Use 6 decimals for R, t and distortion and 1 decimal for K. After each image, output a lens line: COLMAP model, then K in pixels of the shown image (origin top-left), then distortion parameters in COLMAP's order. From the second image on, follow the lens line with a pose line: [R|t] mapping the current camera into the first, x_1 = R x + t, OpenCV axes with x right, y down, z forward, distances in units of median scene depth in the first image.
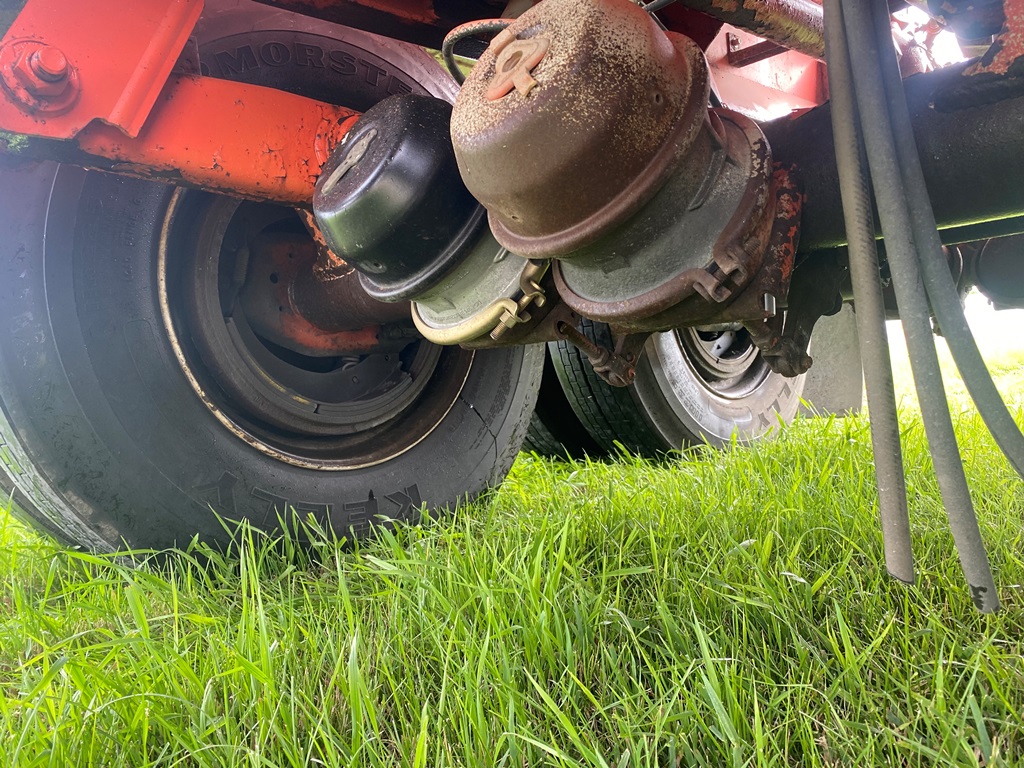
lens RADIAL K [[798.9, 0, 513.7], [0, 798.9, 386.8], [0, 0, 1]] dist [0.051802, -0.043758]
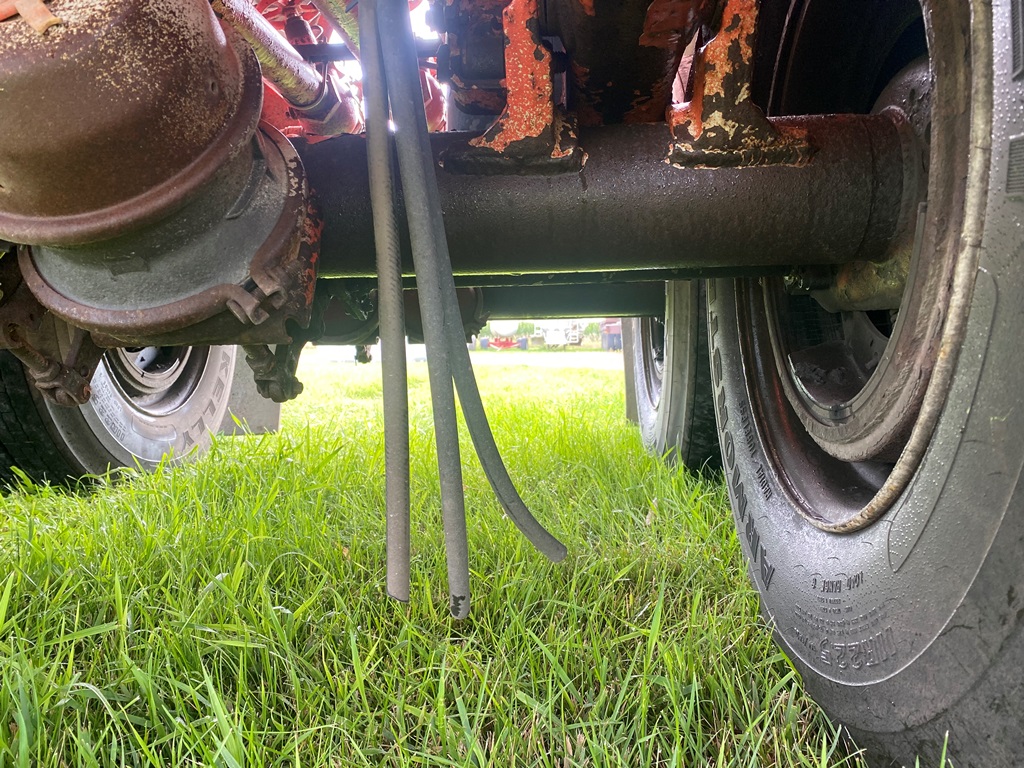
lens RADIAL K [[798.9, 0, 509.2], [0, 798.9, 384.5], [0, 0, 1]] dist [0.051802, -0.043758]
pose [[0.750279, 0.039993, 0.659910, -0.127205], [-0.027060, 0.999190, -0.029790, -0.017000], [-0.660567, 0.004493, 0.750754, 0.118194]]
